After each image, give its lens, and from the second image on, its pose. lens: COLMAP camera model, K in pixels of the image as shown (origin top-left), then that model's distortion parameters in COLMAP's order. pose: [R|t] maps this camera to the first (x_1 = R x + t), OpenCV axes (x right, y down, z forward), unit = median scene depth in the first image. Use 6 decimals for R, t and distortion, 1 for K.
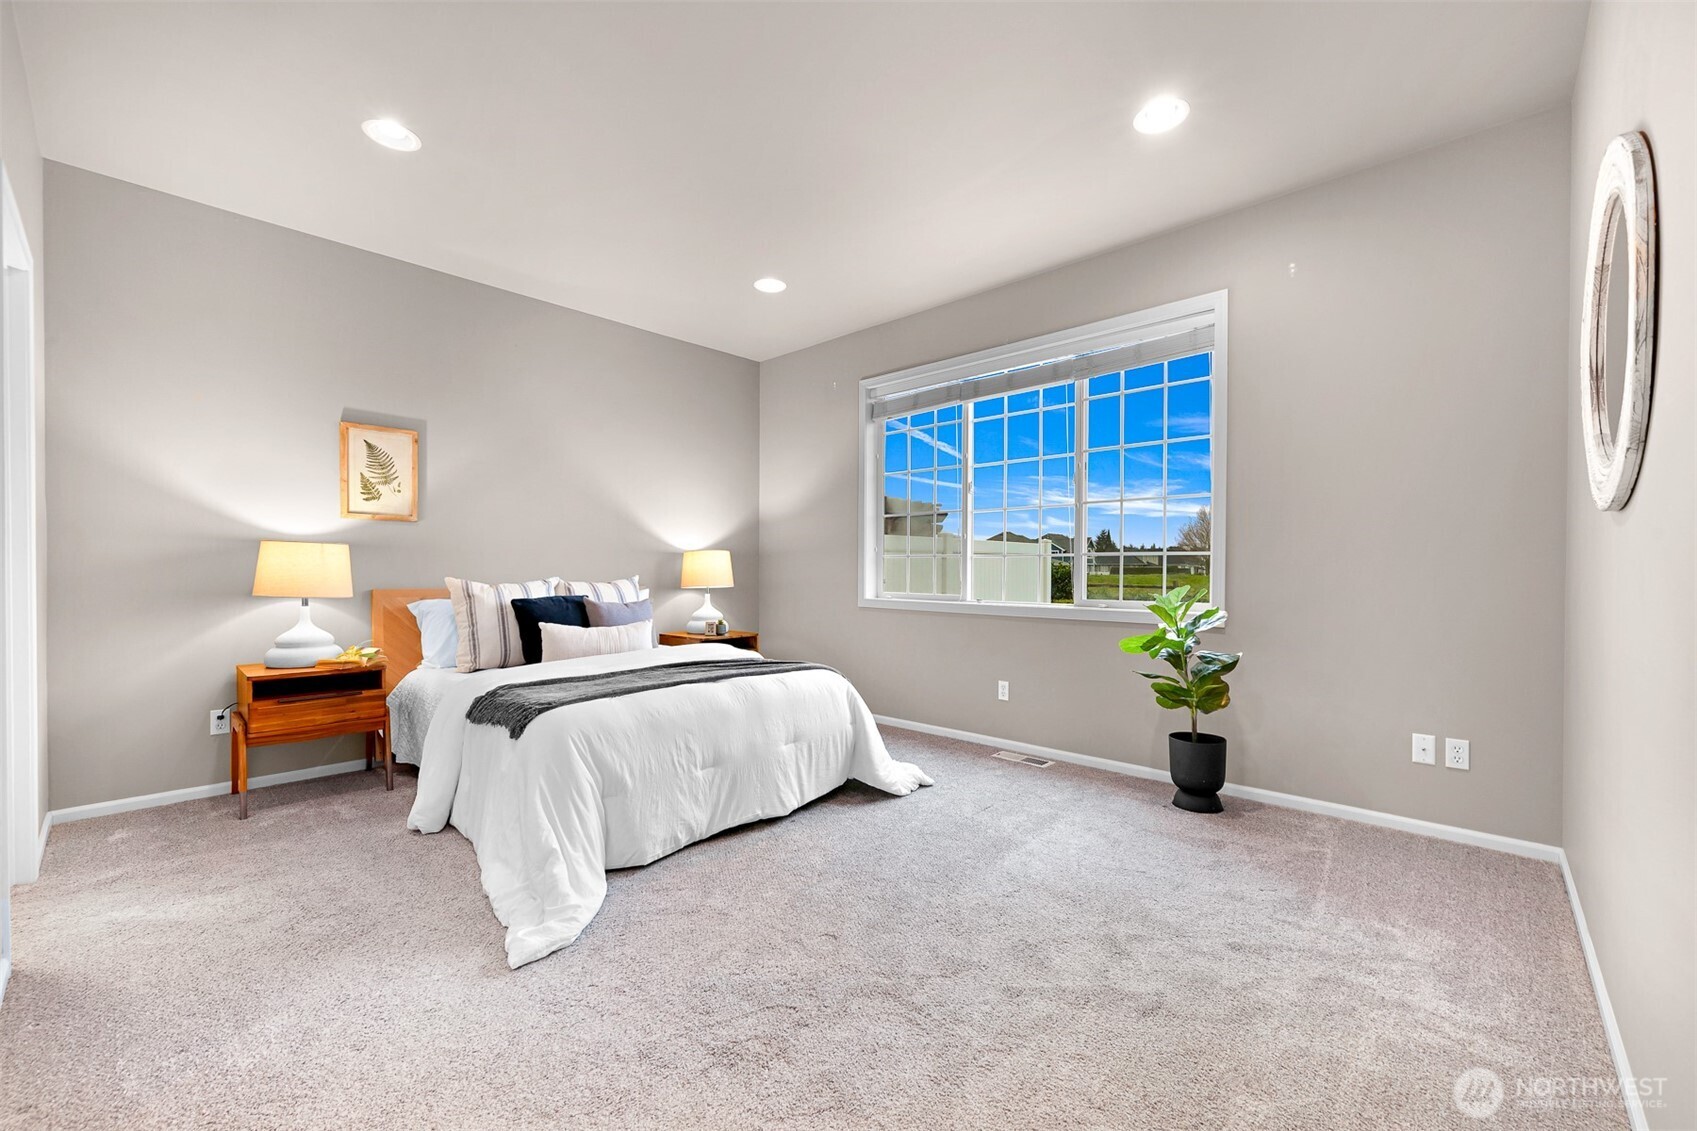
lens RADIAL K [[679.1, 0, 856.6], [0, 679.1, 564.9], [0, 0, 1]] dist [0.000570, -0.000022]
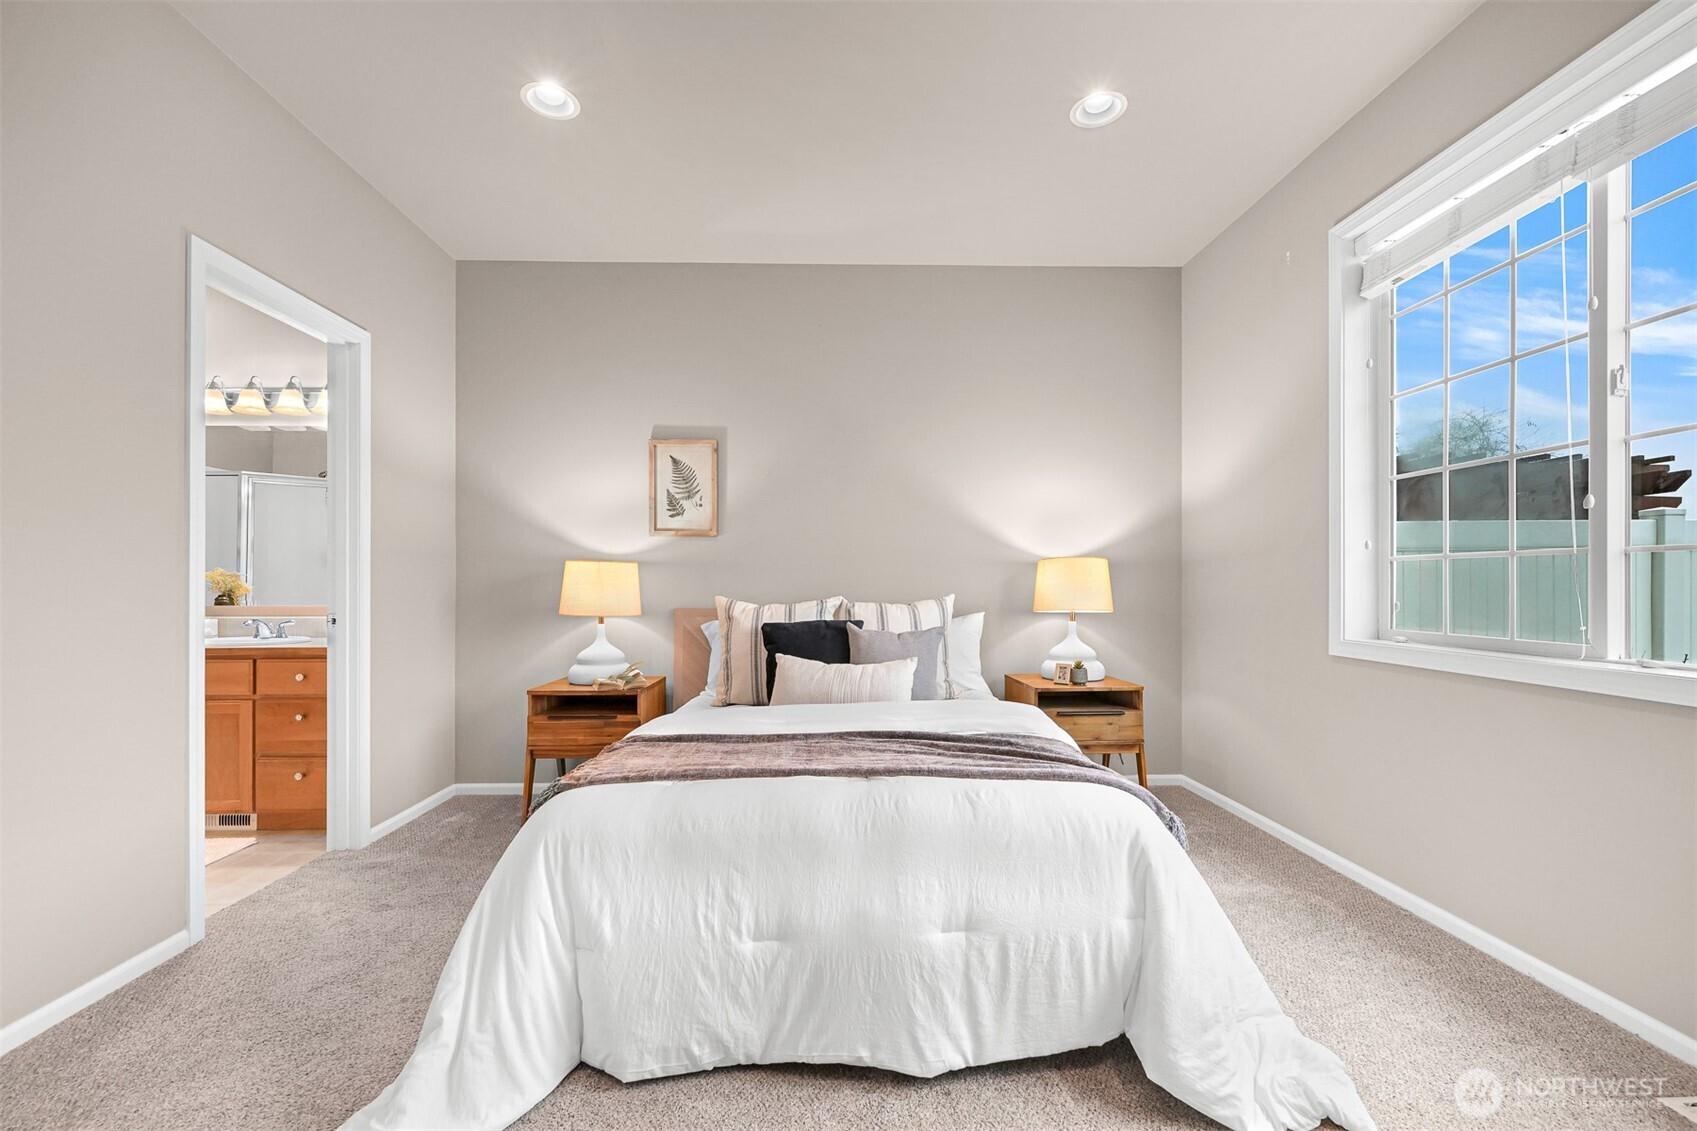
lens RADIAL K [[704.4, 0, 849.8], [0, 704.4, 582.3], [0, 0, 1]] dist [-0.002509, 0.000499]
pose [[0.700254, -0.008641, -0.713842, 0.182258], [0.008795, 0.999955, -0.003477, 0.004872], [0.713840, -0.003843, 0.700299, 0.477846]]
